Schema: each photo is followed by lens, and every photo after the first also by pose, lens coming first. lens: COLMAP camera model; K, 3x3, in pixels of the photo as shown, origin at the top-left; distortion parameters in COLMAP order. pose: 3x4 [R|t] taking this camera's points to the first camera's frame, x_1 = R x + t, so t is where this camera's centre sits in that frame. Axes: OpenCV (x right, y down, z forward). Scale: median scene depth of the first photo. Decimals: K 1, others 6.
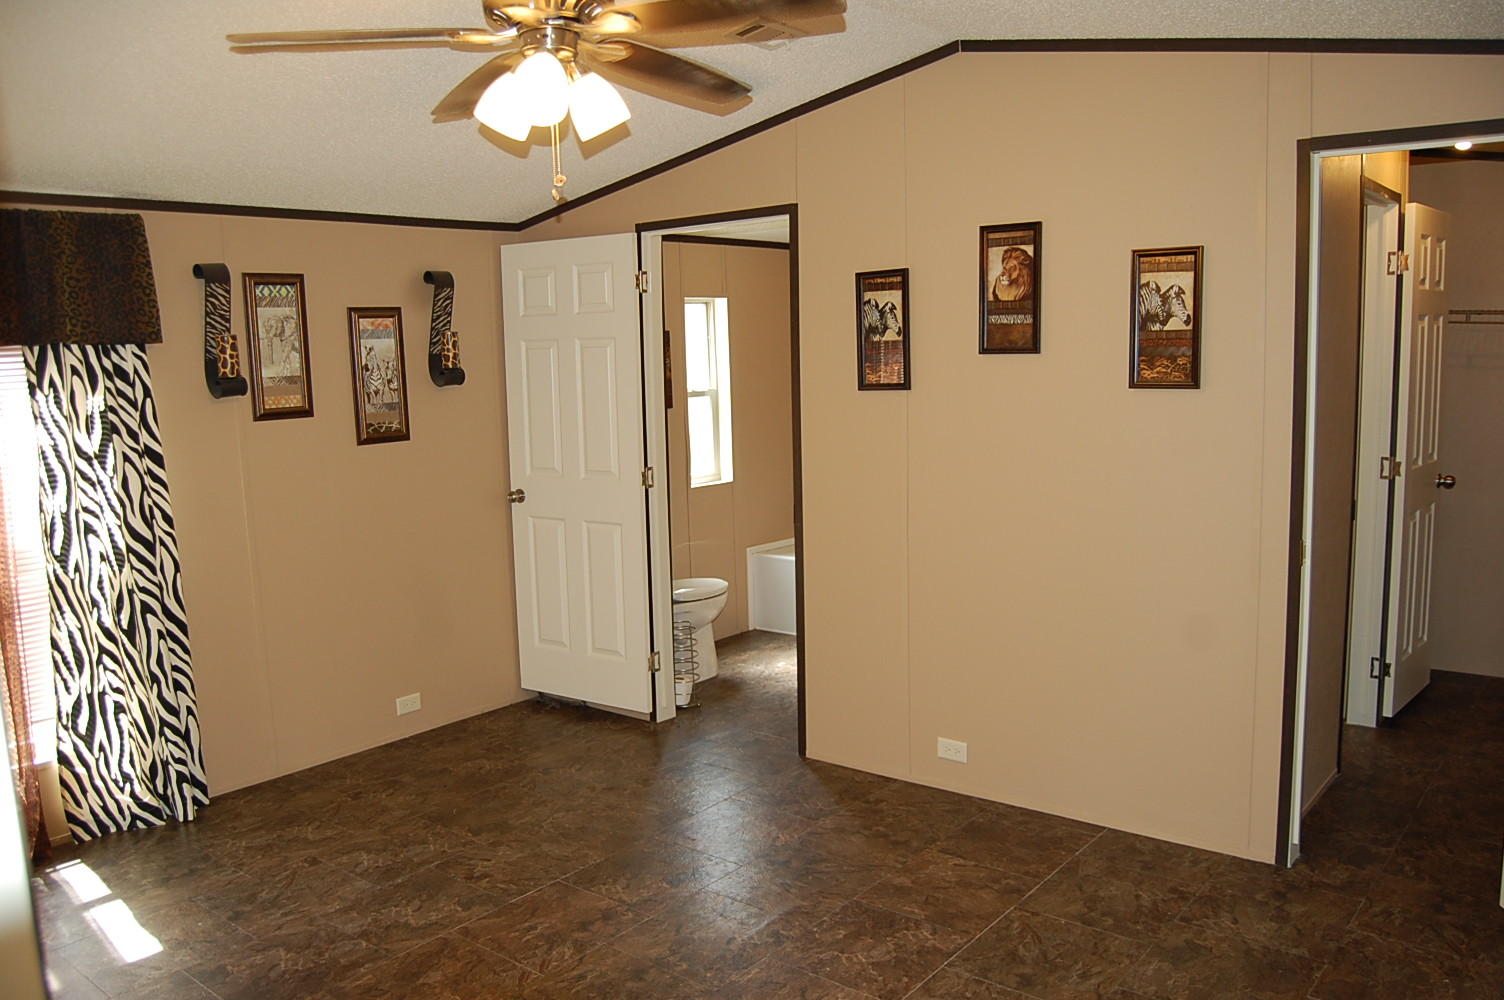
lens RADIAL K [[1174.5, 0, 758.7], [0, 1174.5, 504.2], [0, 0, 1]] dist [-0.099258, 0.044518]
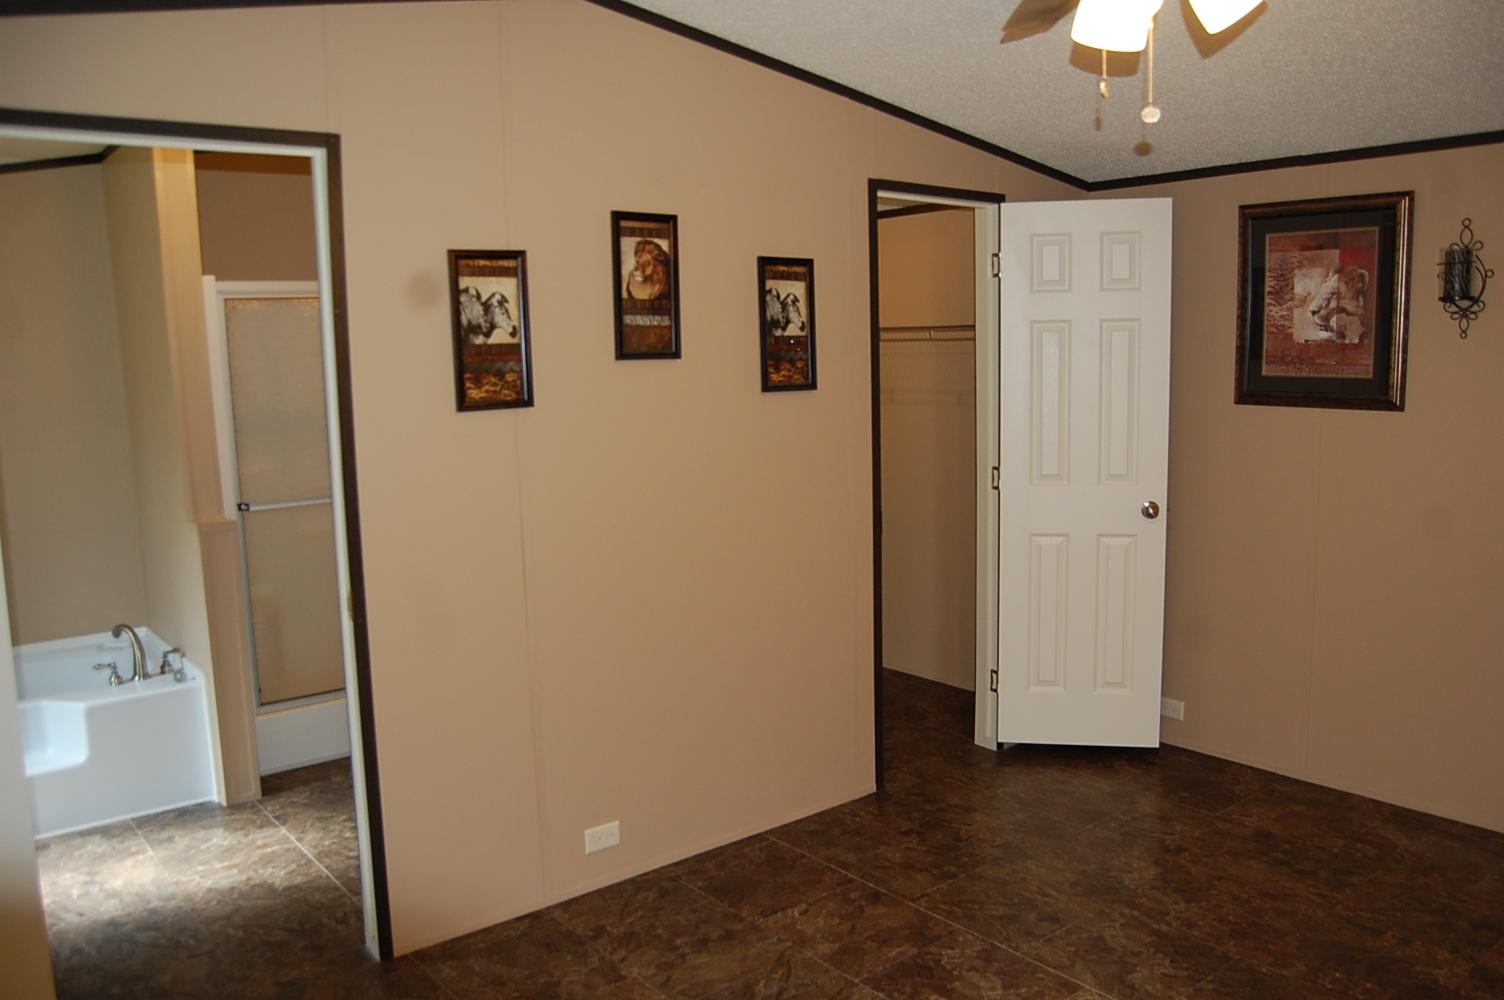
lens RADIAL K [[1174.5, 0, 826.0], [0, 1174.5, 488.6], [0, 0, 1]] dist [-0.099258, 0.044518]
pose [[0.184491, -0.094142, 0.978315, -0.651709], [0.141946, 0.987518, 0.068259, -0.075049], [-0.972530, 0.126275, 0.195552, 0.722895]]
